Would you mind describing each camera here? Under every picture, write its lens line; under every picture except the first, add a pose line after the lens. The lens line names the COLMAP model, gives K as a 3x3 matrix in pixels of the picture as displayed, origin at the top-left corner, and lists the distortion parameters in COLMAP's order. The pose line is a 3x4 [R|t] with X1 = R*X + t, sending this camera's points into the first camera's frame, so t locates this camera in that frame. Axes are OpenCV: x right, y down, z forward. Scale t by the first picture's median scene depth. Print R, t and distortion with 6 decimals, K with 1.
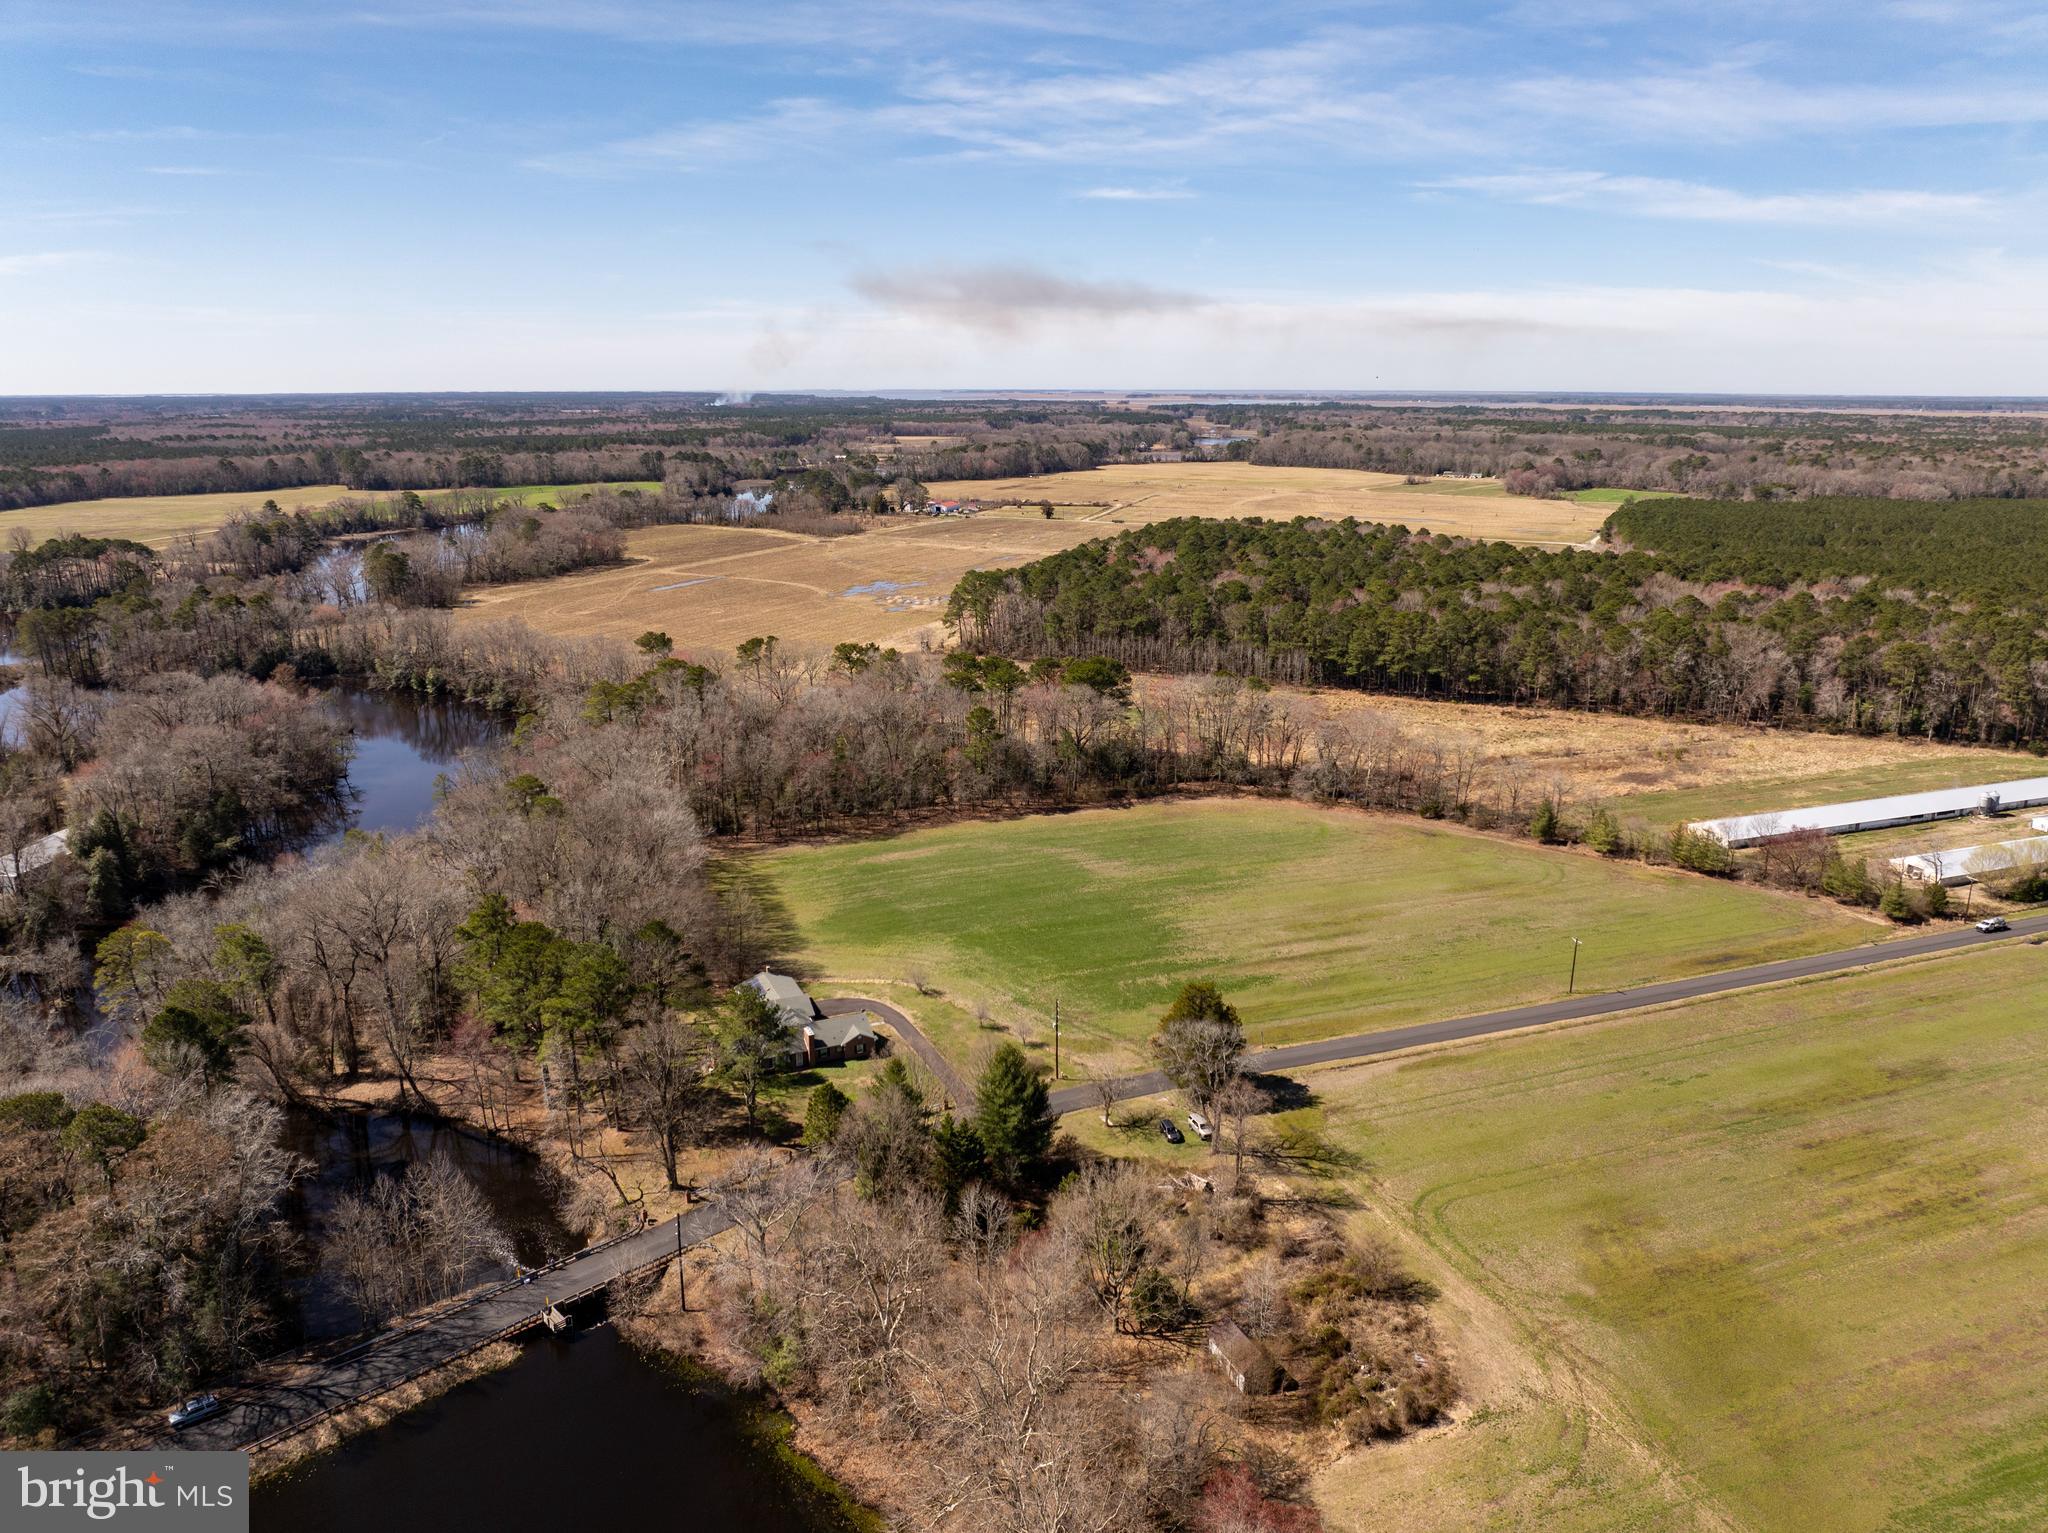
lens RADIAL K [[1441.3, 0, 1016.2], [0, 1441.3, 746.7], [0, 0, 1]] dist [-0.034765, -0.001687]
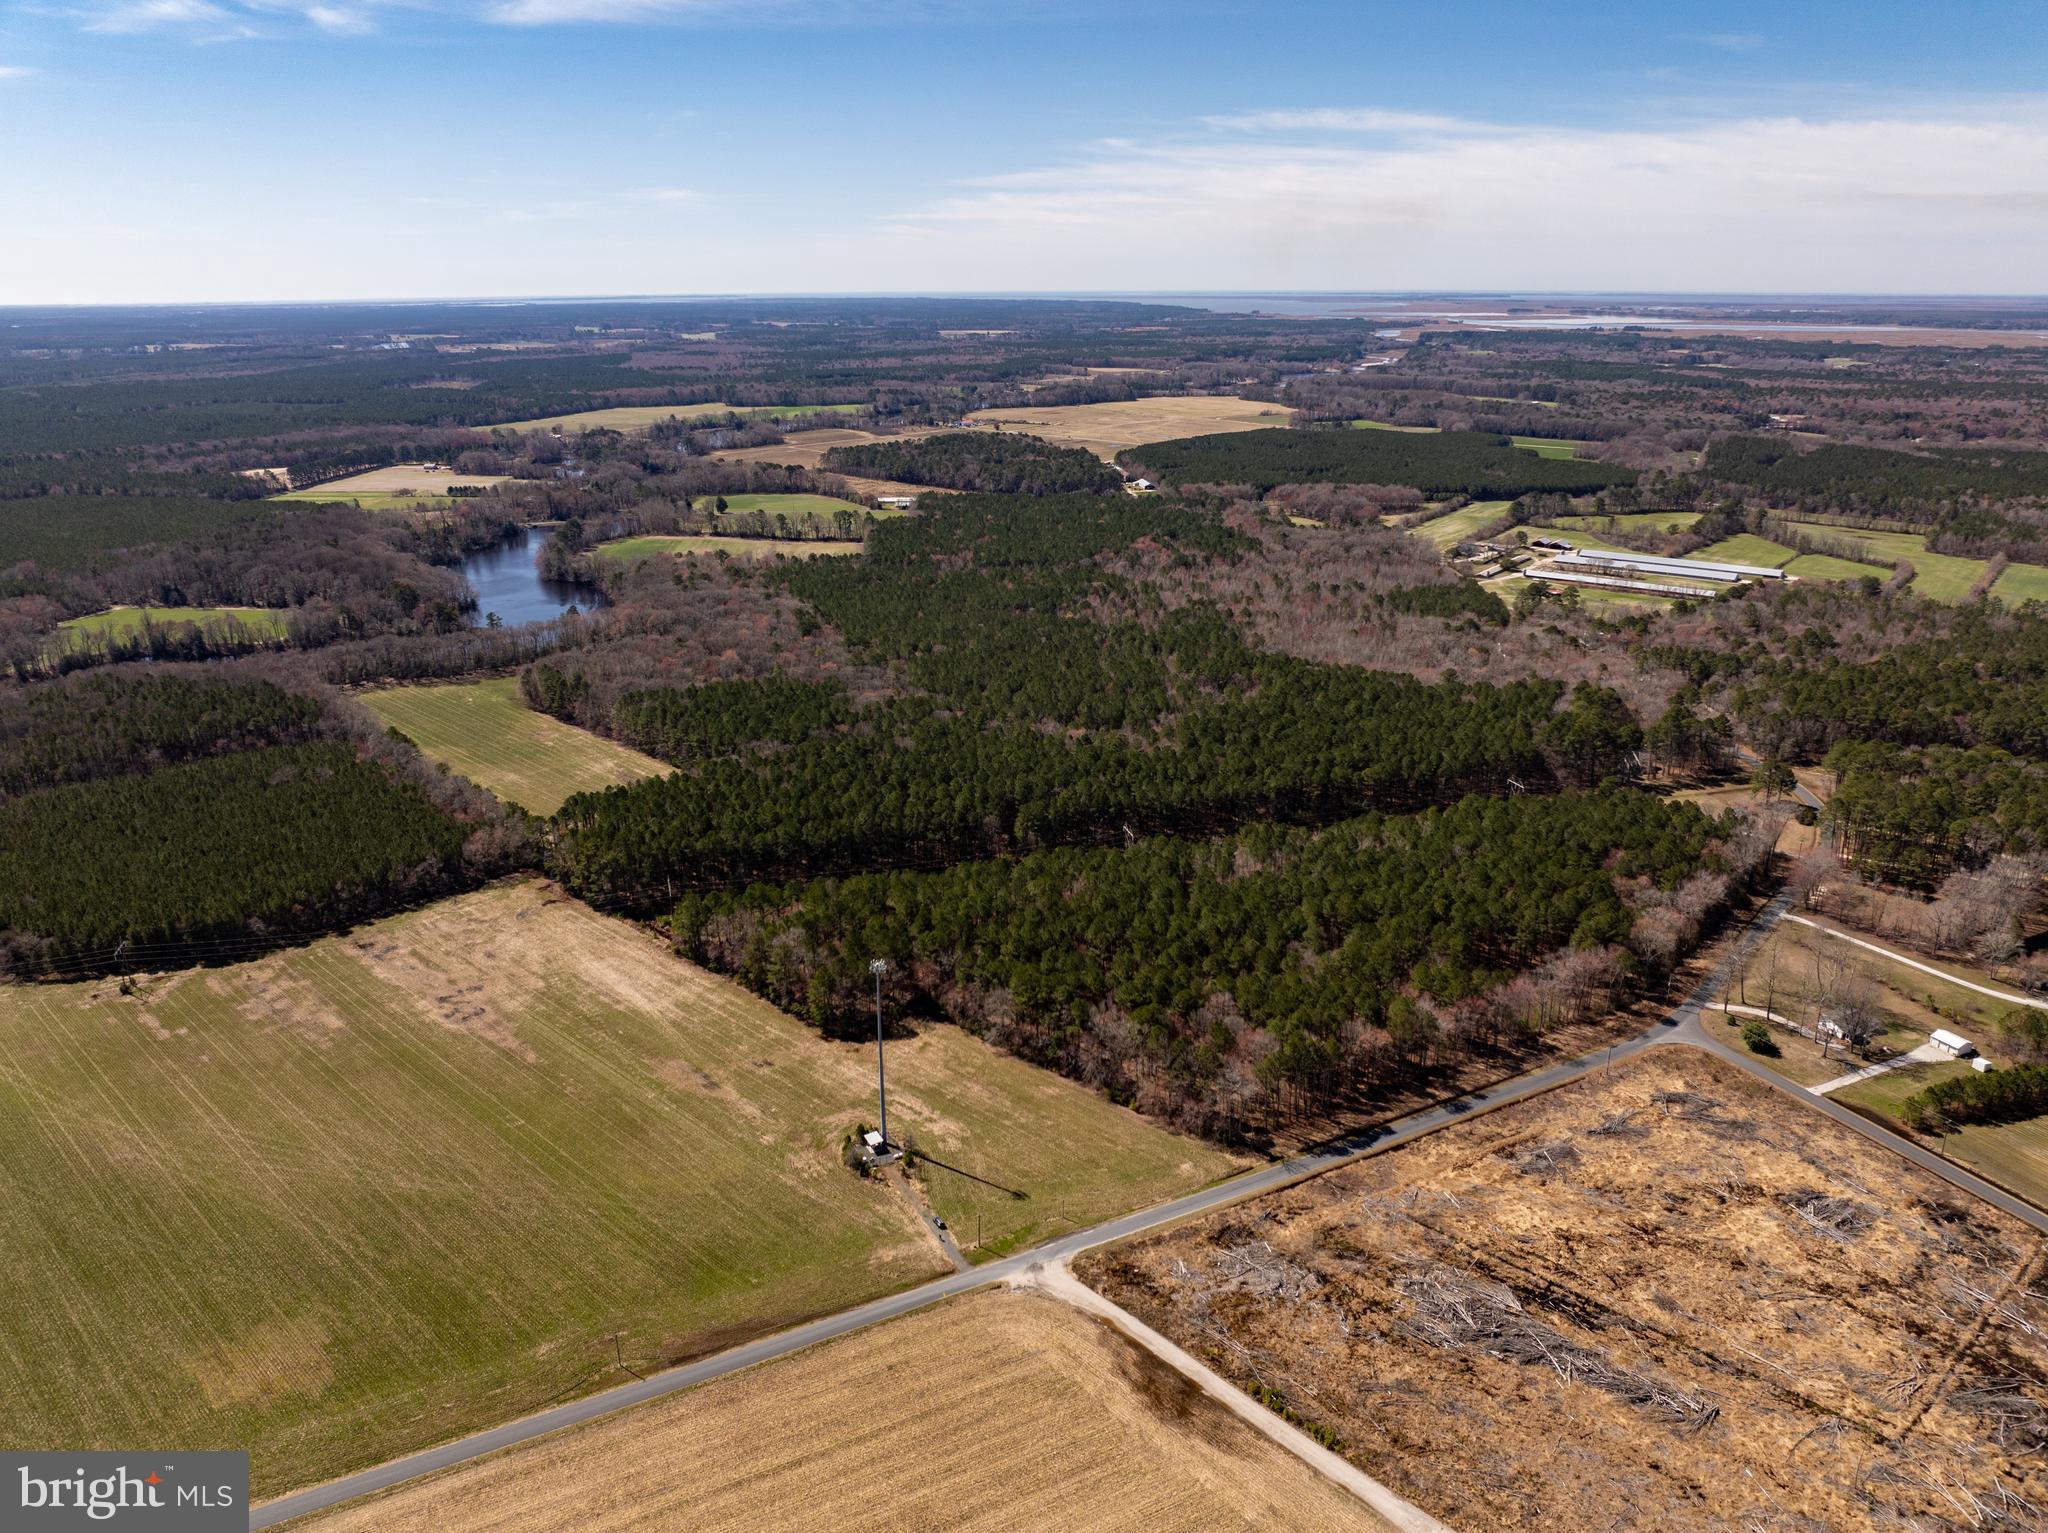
lens RADIAL K [[1441.3, 0, 1016.2], [0, 1441.3, 746.7], [0, 0, 1]] dist [-0.034765, -0.001687]
pose [[0.950711, 0.089926, -0.296751, 0.575684], [-0.069787, 0.994524, 0.077797, 0.114028], [0.302122, -0.053253, 0.951781, -0.841877]]
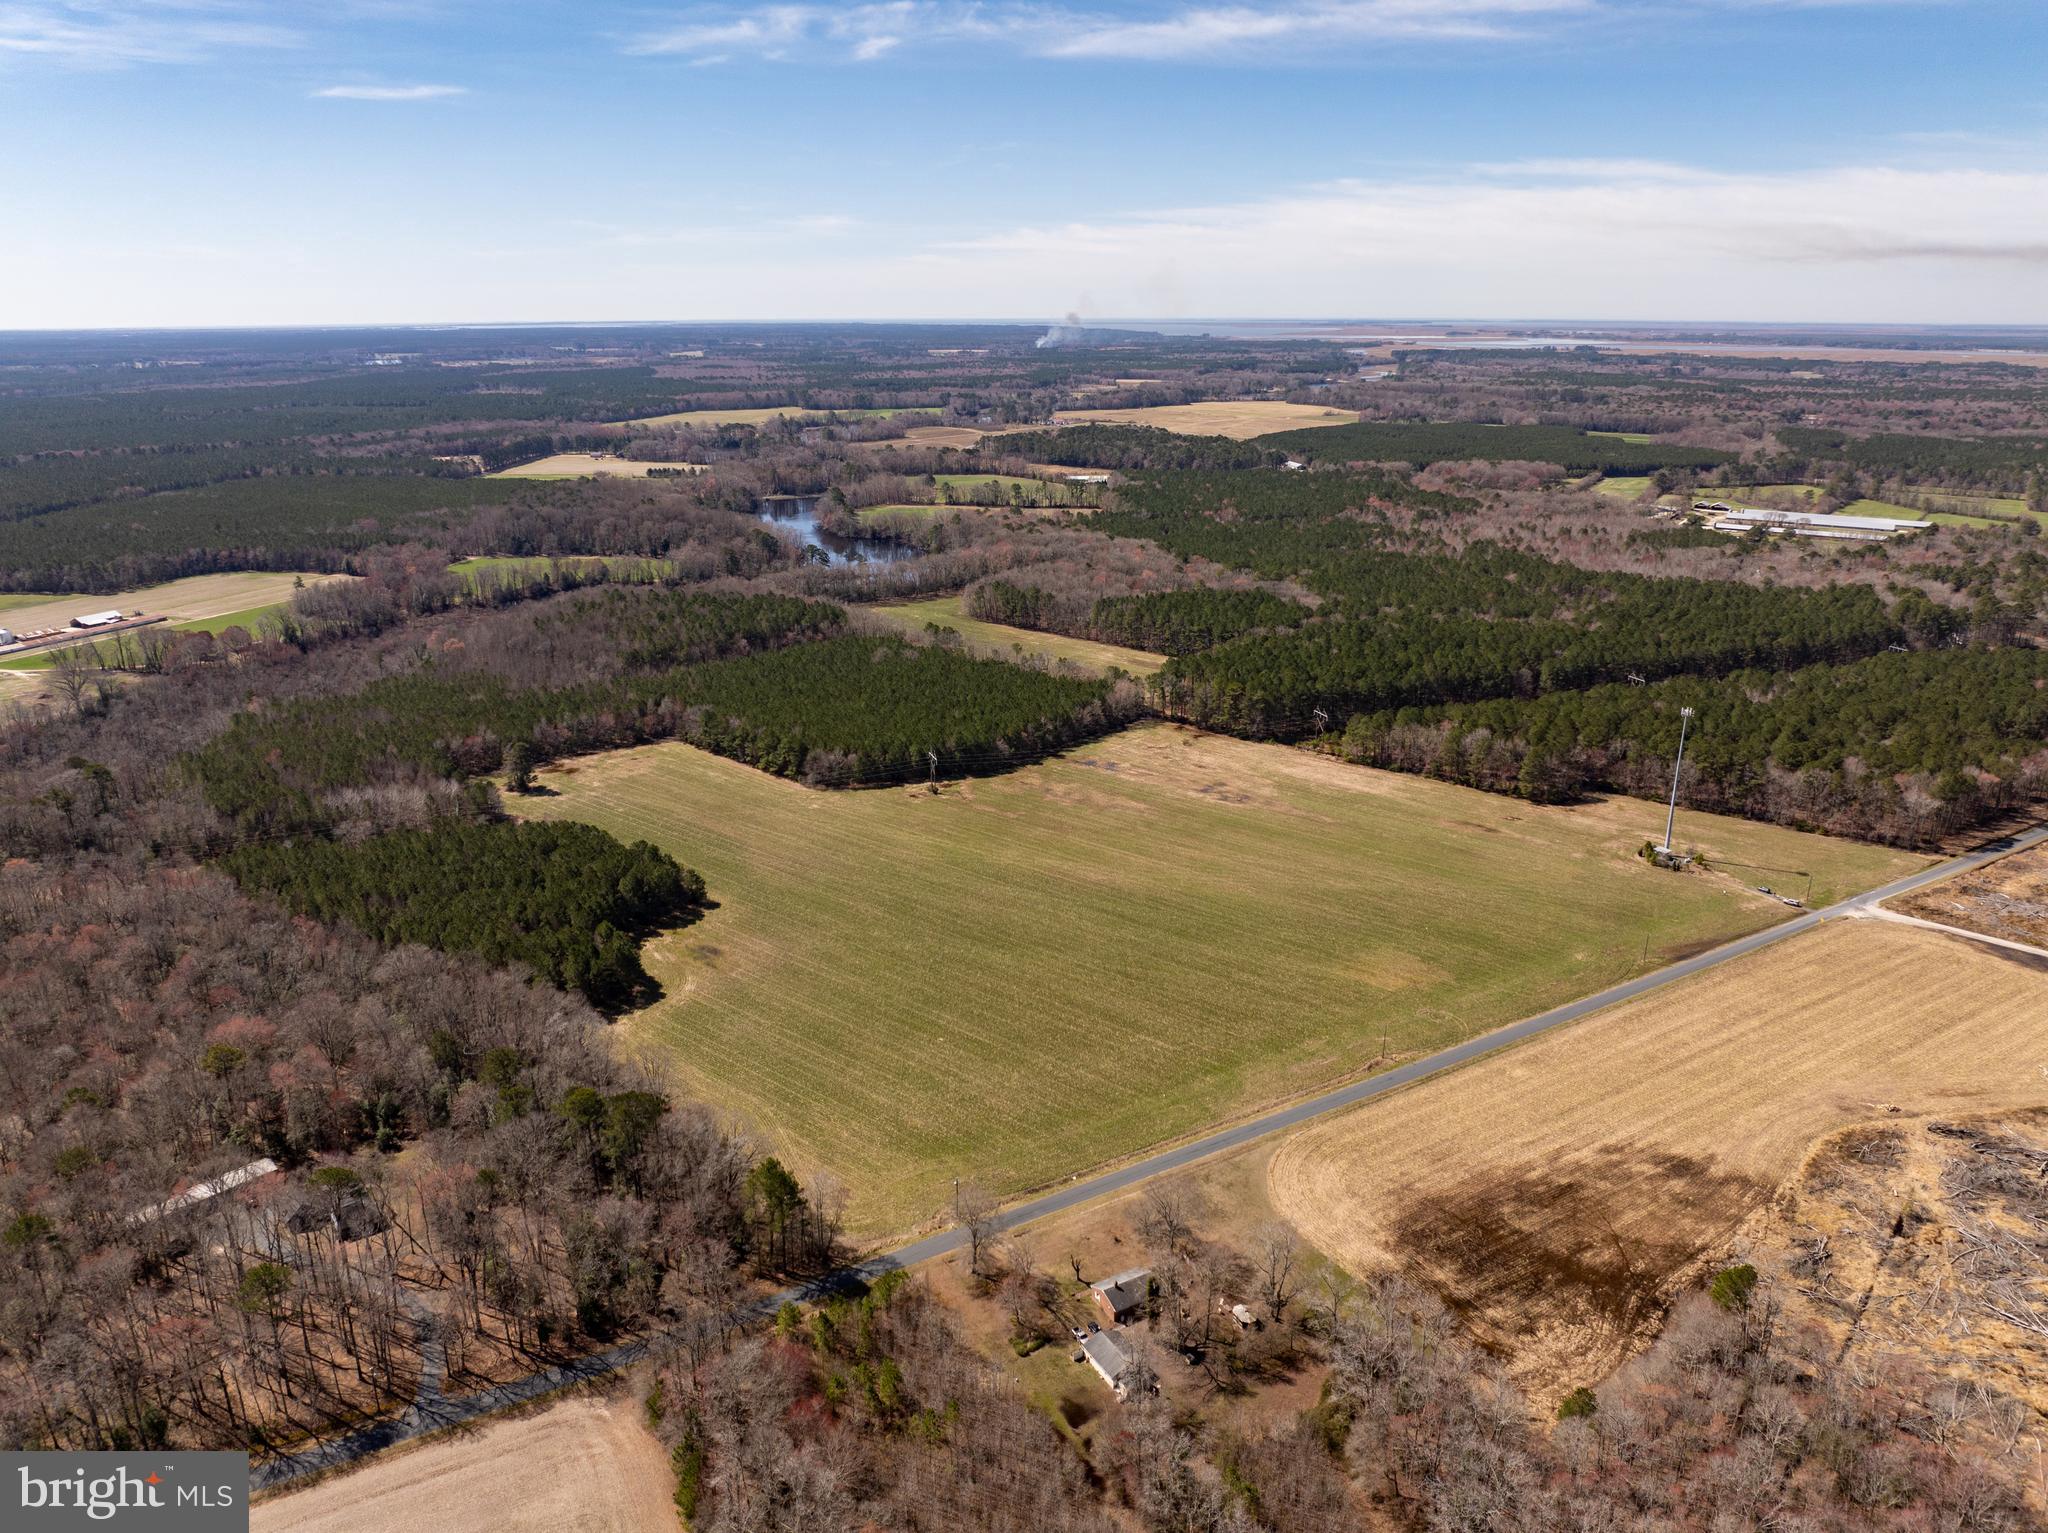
lens RADIAL K [[1430.3, 0, 1018.0], [0, 1430.3, 759.1], [0, 0, 1]] dist [-0.035350, 0.003998]
pose [[0.966766, 0.073976, -0.244727, 0.395895], [-0.059434, 0.996028, 0.066294, 0.177150], [0.248659, -0.049546, 0.967323, -0.988219]]
